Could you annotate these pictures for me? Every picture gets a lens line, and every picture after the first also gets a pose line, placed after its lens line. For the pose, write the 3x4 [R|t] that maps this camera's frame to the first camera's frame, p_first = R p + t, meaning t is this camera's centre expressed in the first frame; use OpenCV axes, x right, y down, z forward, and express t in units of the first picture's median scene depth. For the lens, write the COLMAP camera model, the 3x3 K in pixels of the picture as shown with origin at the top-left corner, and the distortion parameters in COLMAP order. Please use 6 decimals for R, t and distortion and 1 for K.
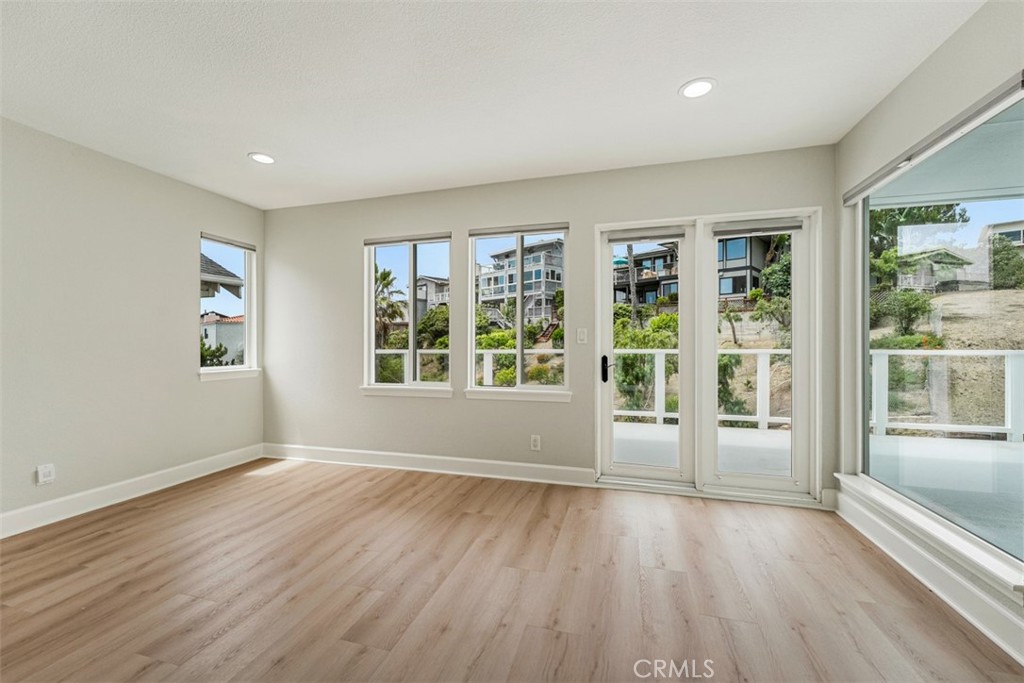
lens RADIAL K [[411.5, 0, 512.2], [0, 411.5, 345.3], [0, 0, 1]] dist [0.002570, 0.000019]
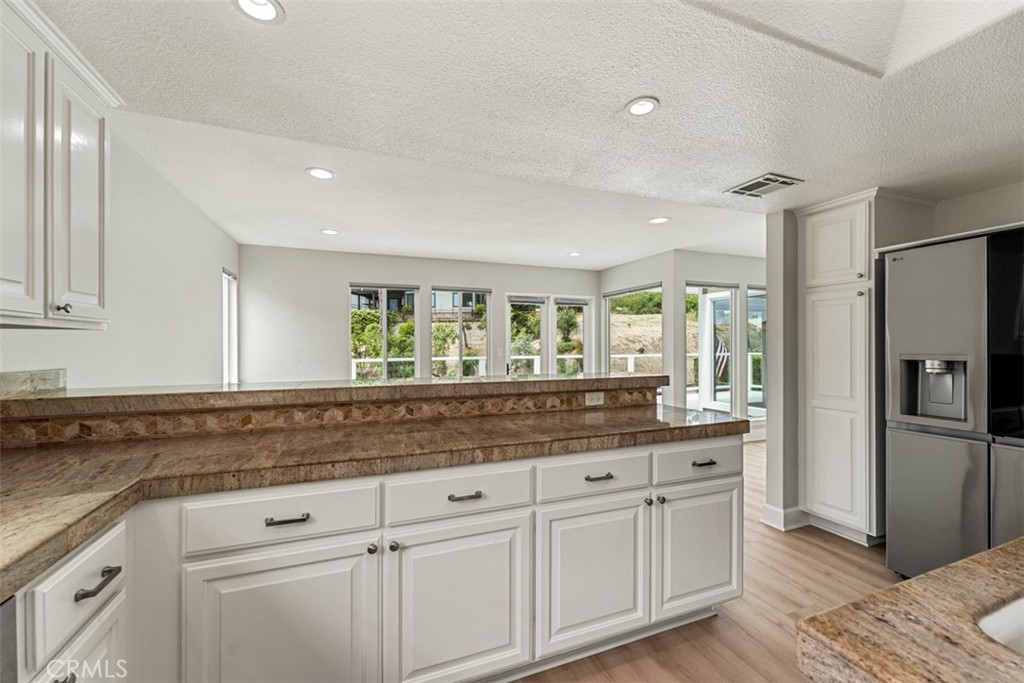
lens RADIAL K [[411.5, 0, 516.3], [0, 411.5, 347.4], [0, 0, 1]] dist [0.002570, 0.000019]
pose [[0.790503, -0.001311, 0.612457, -0.087260], [0.003114, 0.999993, -0.001879, -0.002623], [-0.612451, 0.003392, 0.790502, -0.051914]]
